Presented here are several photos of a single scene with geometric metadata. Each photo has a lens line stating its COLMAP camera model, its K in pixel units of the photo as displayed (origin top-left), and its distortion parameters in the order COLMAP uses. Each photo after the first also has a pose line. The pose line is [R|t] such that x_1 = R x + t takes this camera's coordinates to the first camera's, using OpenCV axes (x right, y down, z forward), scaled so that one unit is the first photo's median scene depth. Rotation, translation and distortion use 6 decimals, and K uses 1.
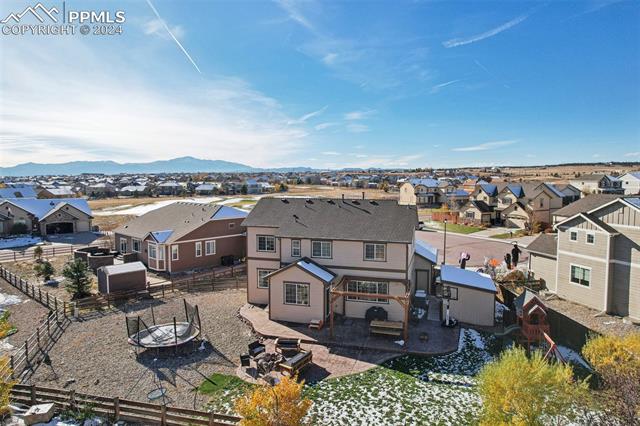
lens RADIAL K [[415.3, 0, 320.0], [0, 415.3, 213.0], [0, 0, 1]] dist [-0.066876, 0.052347]
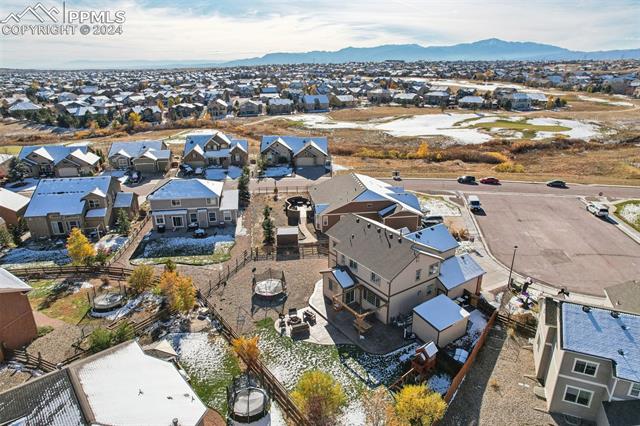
lens RADIAL K [[415.3, 0, 320.0], [0, 415.3, 213.0], [0, 0, 1]] dist [-0.066876, 0.052347]
pose [[0.772405, 0.217948, -0.596565, 1.017449], [-0.048695, 0.956836, 0.286521, -0.693423], [0.633261, -0.192261, 0.749678, -0.314610]]
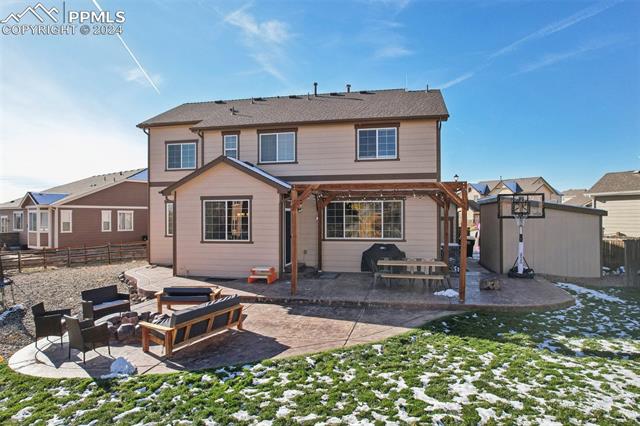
lens RADIAL K [[415.3, 0, 320.0], [0, 415.3, 213.0], [0, 0, 1]] dist [-0.066876, 0.052347]
pose [[0.997291, -0.001249, 0.073540, 0.024301], [0.008147, 0.995579, -0.093574, 0.279414], [-0.073098, 0.093920, 0.992893, 0.578721]]
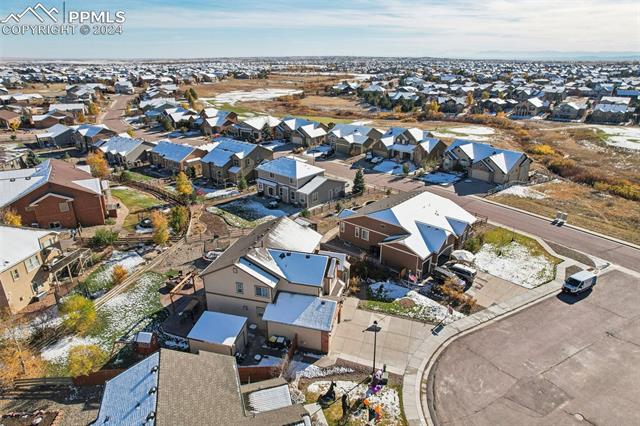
lens RADIAL K [[415.3, 0, 320.0], [0, 415.3, 213.0], [0, 0, 1]] dist [-0.066876, 0.052347]
pose [[0.001615, 0.363870, -0.931448, 1.875983], [-0.081165, 0.928424, 0.362548, -0.892301], [0.996699, 0.075015, 0.031033, 1.625727]]
